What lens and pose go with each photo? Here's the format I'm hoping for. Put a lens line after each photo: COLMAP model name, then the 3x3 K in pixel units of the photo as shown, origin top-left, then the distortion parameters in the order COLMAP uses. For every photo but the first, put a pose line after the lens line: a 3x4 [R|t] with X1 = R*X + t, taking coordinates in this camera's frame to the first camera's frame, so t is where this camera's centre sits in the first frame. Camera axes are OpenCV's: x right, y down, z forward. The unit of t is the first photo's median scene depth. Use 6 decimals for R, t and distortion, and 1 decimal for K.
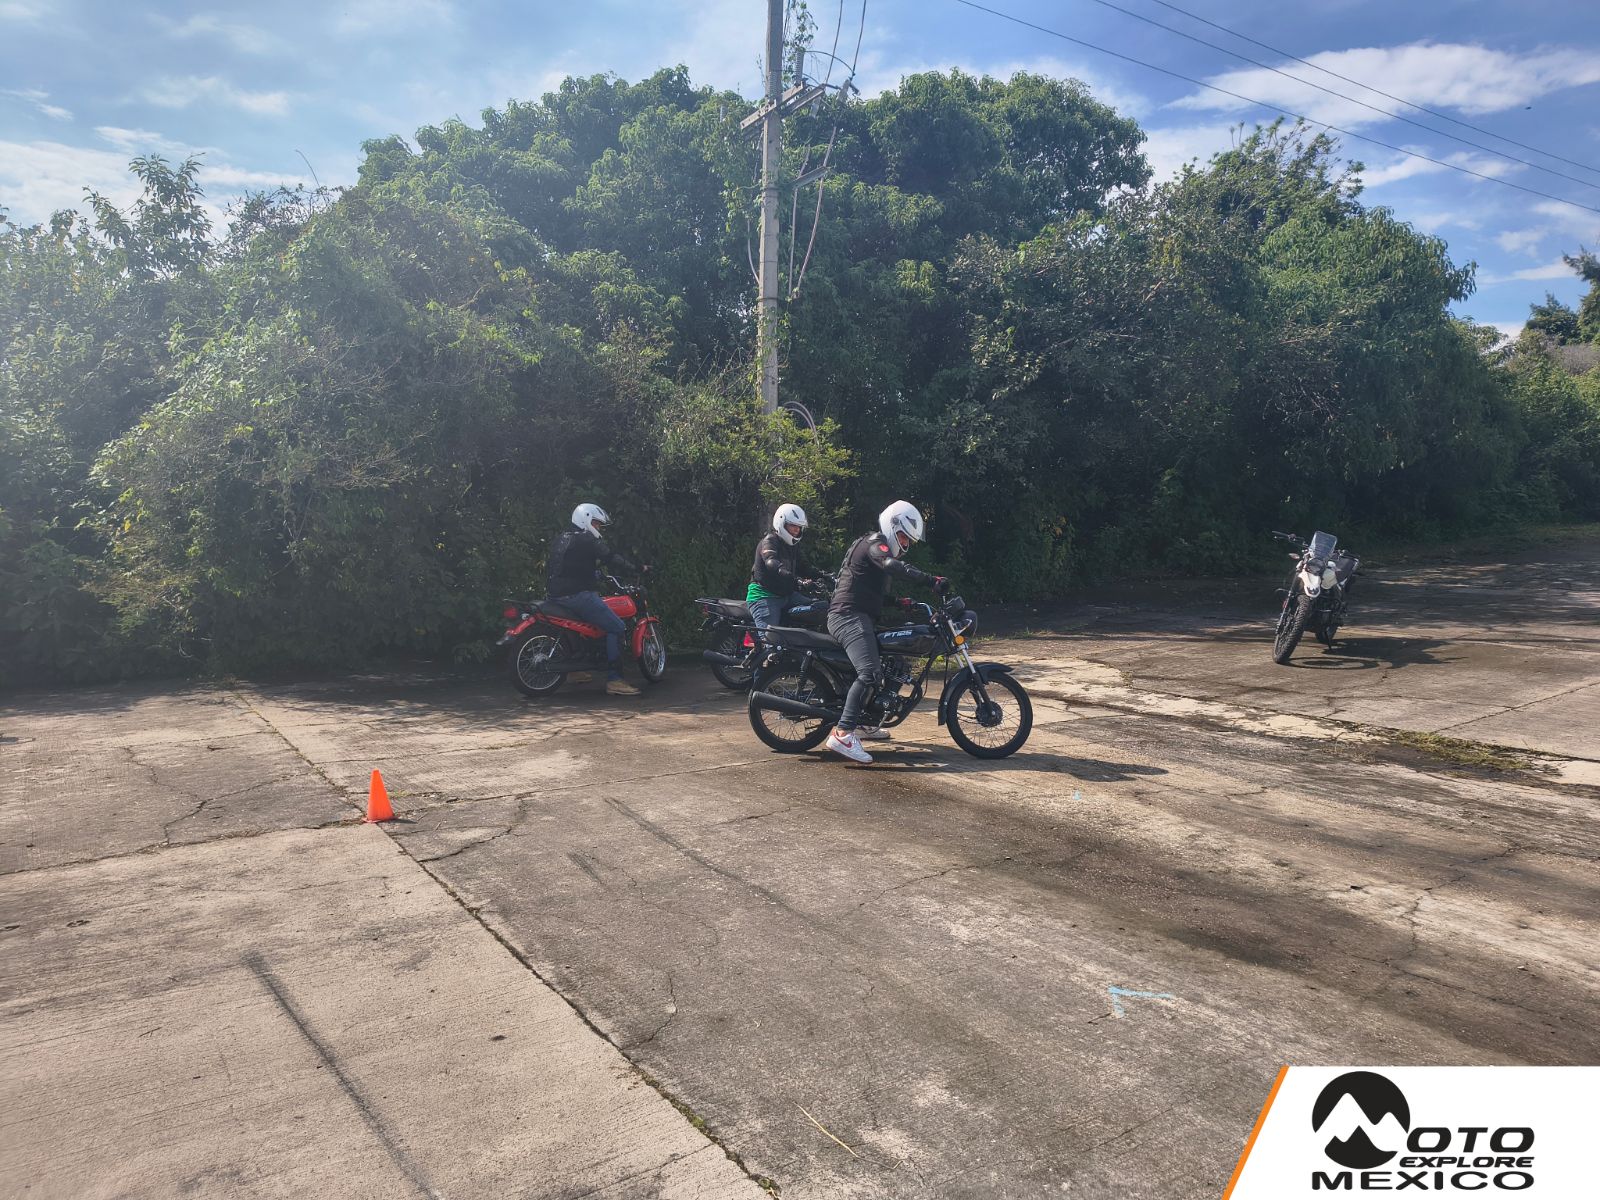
lens RADIAL K [[1102.3, 0, 769.8], [0, 1102.3, 602.1], [0, 0, 1]] dist [0.059058, -0.059467]
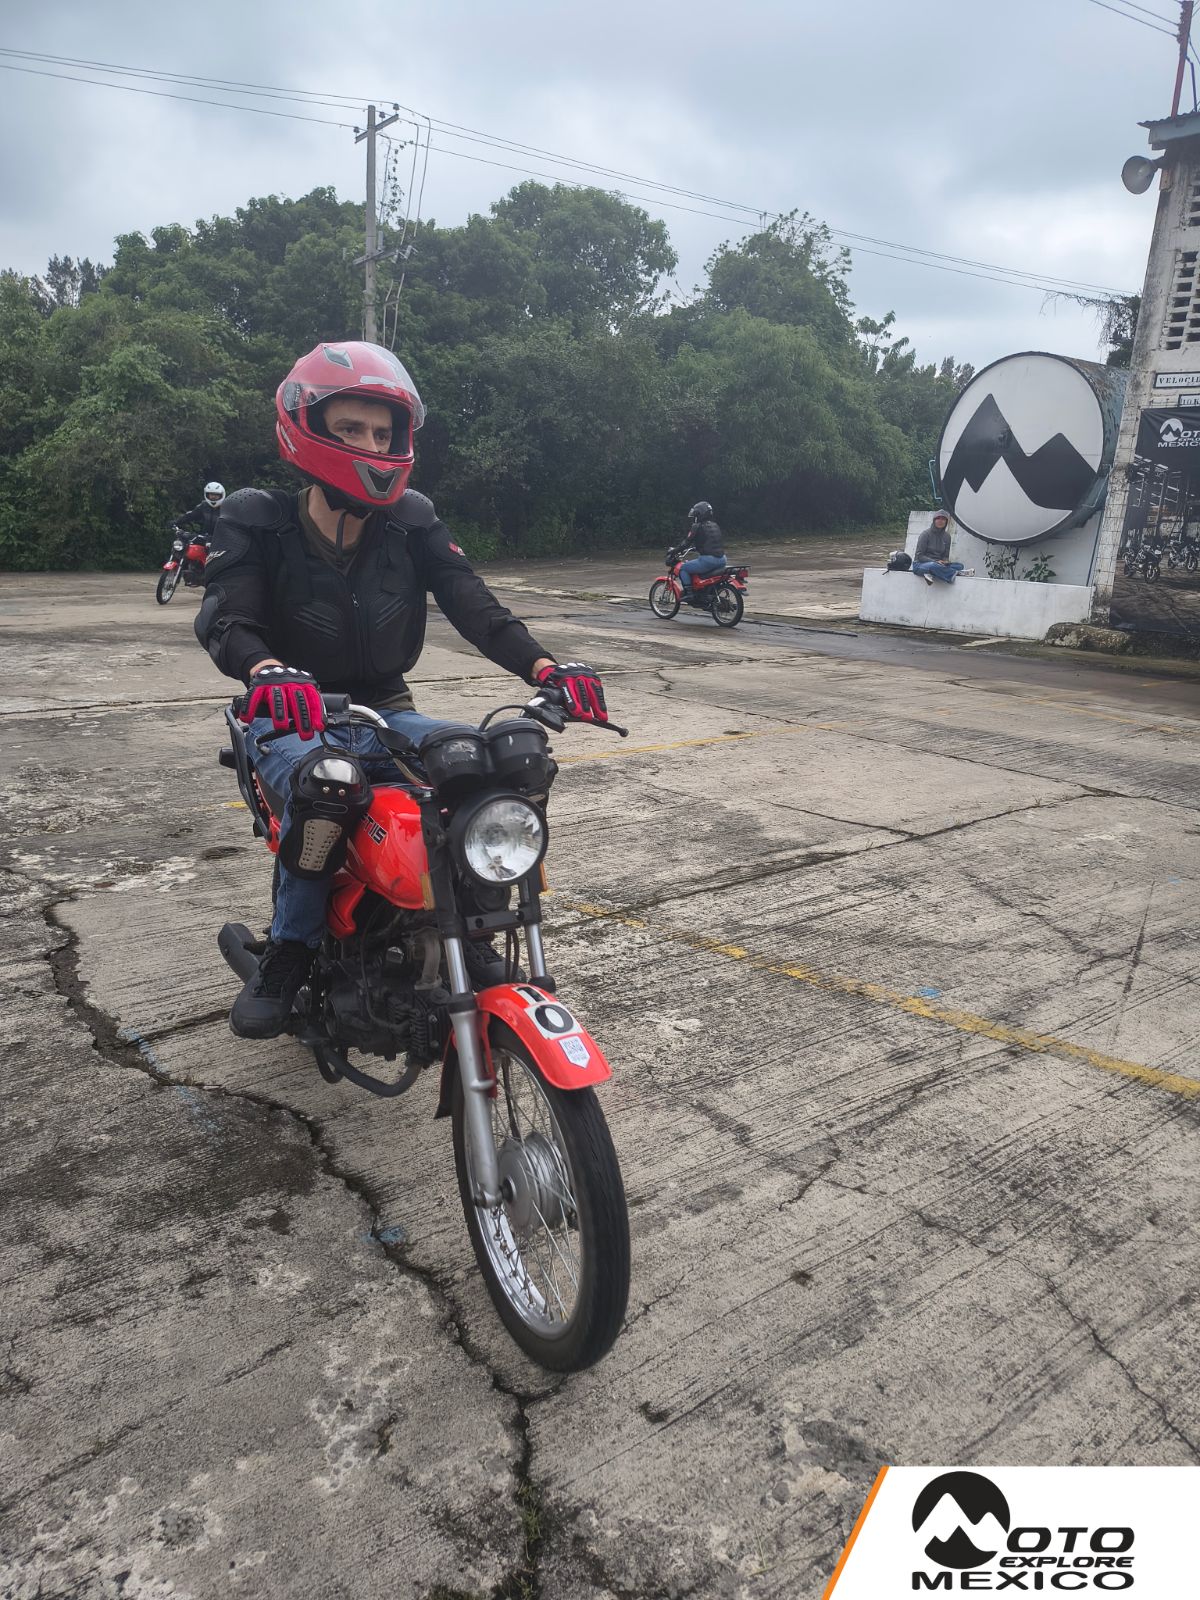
lens RADIAL K [[1102.3, 0, 618.4], [0, 1102.3, 816.1], [0, 0, 1]] dist [0.059058, -0.059467]
pose [[0.995003, -0.001244, 0.099835, 0.224982], [-0.018168, 0.980974, 0.193288, 0.074070], [-0.098176, -0.194136, 0.976050, -0.968192]]
